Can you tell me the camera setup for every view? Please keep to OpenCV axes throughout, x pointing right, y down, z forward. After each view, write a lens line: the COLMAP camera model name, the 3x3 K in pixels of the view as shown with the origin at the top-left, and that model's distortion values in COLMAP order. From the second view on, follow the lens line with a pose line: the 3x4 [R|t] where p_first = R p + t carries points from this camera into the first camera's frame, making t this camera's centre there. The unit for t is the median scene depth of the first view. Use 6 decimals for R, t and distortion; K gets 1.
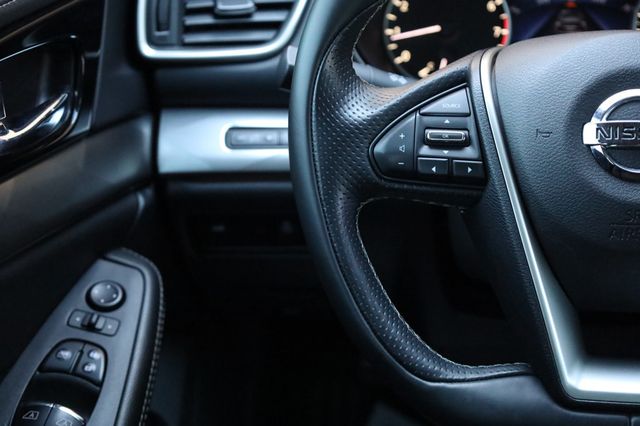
lens RADIAL K [[986.1, 0, 320.0], [0, 986.1, 213.0], [0, 0, 1]] dist [-0.012376, 0.040900]
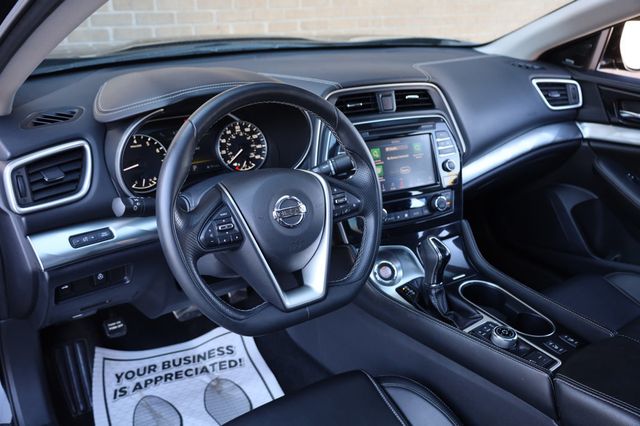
lens RADIAL K [[555.2, 0, 320.0], [0, 555.2, 213.0], [0, 0, 1]] dist [-0.004477, 0.002010]
pose [[0.728457, -0.219379, 0.649017, -0.506484], [0.192308, 0.974734, 0.113630, -0.189064], [-0.657547, 0.042036, 0.752240, -0.196573]]
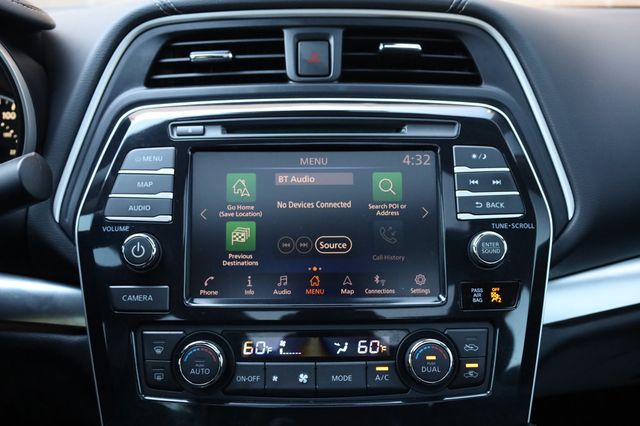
lens RADIAL K [[746.5, 0, 320.0], [0, 746.5, 213.0], [0, 0, 1]] dist [-0.026355, -0.018639]
pose [[0.963143, -0.032014, 0.267077, 0.652822], [0.066087, 0.990622, -0.119581, -0.004549], [-0.260744, 0.132824, 0.956227, 0.174897]]
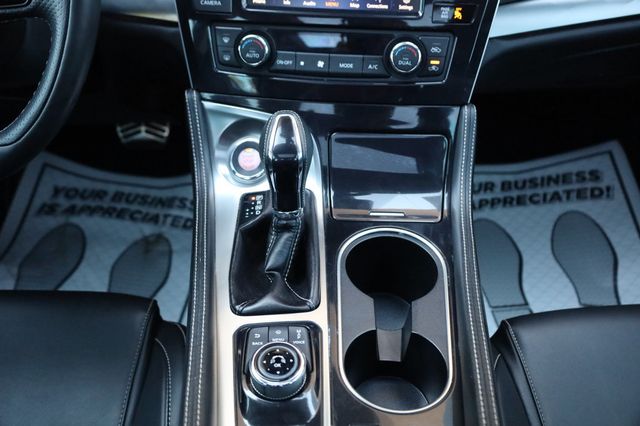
lens RADIAL K [[603.4, 0, 320.0], [0, 603.4, 213.0], [0, 0, 1]] dist [-0.002929, 0.002660]
pose [[0.985708, -0.068885, 0.153735, 0.675261], [0.017694, 0.949864, 0.312162, -0.001886], [-0.167531, -0.304980, 0.937508, -0.018783]]
